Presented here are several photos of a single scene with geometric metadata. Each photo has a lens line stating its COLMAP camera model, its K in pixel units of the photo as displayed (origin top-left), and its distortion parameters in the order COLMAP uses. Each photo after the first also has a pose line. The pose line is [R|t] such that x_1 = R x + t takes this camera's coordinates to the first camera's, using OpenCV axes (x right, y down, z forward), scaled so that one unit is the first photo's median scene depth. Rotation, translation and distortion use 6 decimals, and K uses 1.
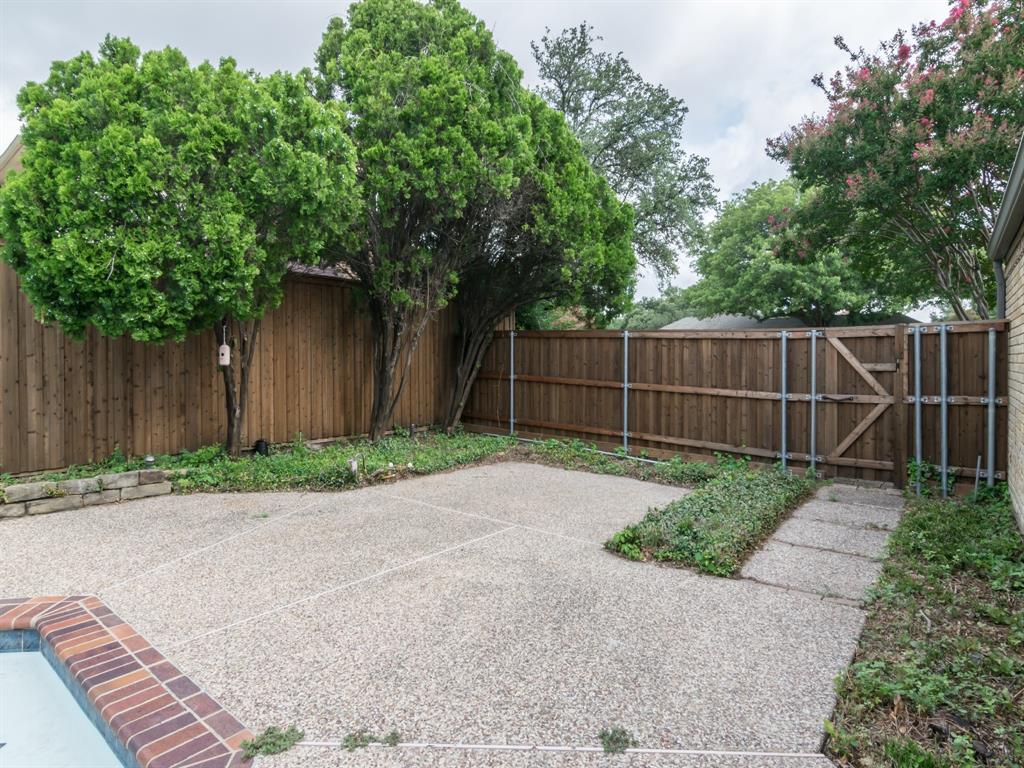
lens RADIAL K [[552.9, 0, 512.0], [0, 552.9, 384.0], [0, 0, 1]] dist [-0.002370, 0.000415]
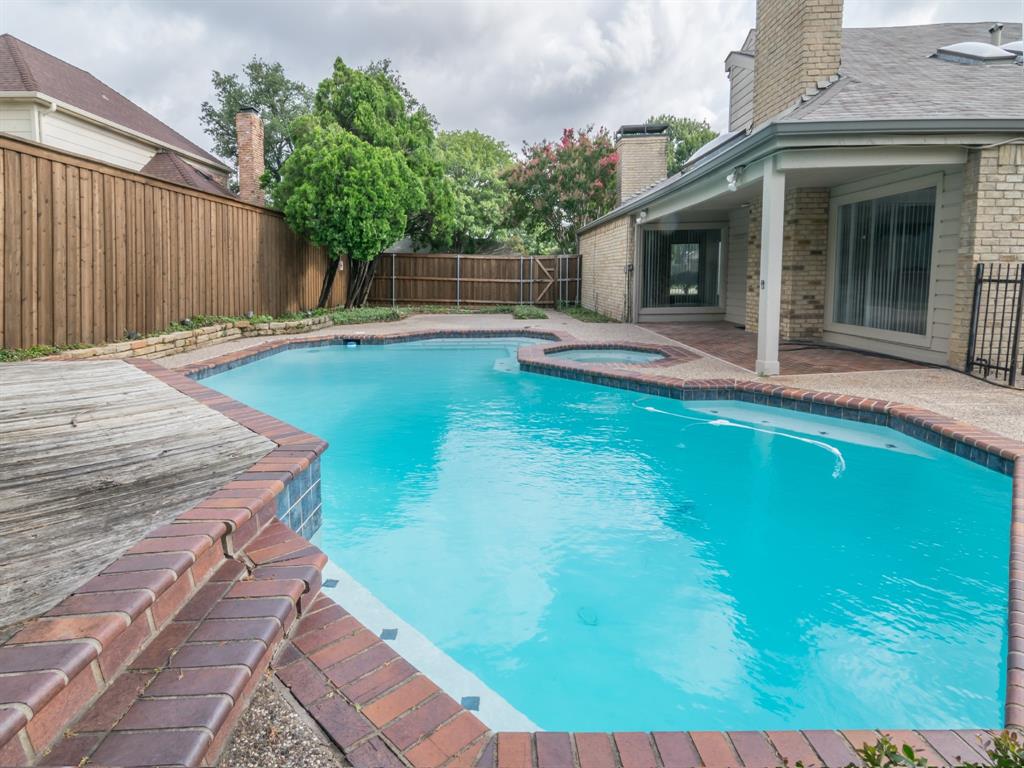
lens RADIAL K [[500.5, 0, 512.0], [0, 500.5, 384.0], [0, 0, 1]] dist [-0.002365, -0.000098]
pose [[0.778759, -0.141482, 0.611161, -1.274873], [0.033951, 0.982313, 0.184141, 0.073838], [-0.626404, -0.122652, 0.769789, -1.069830]]
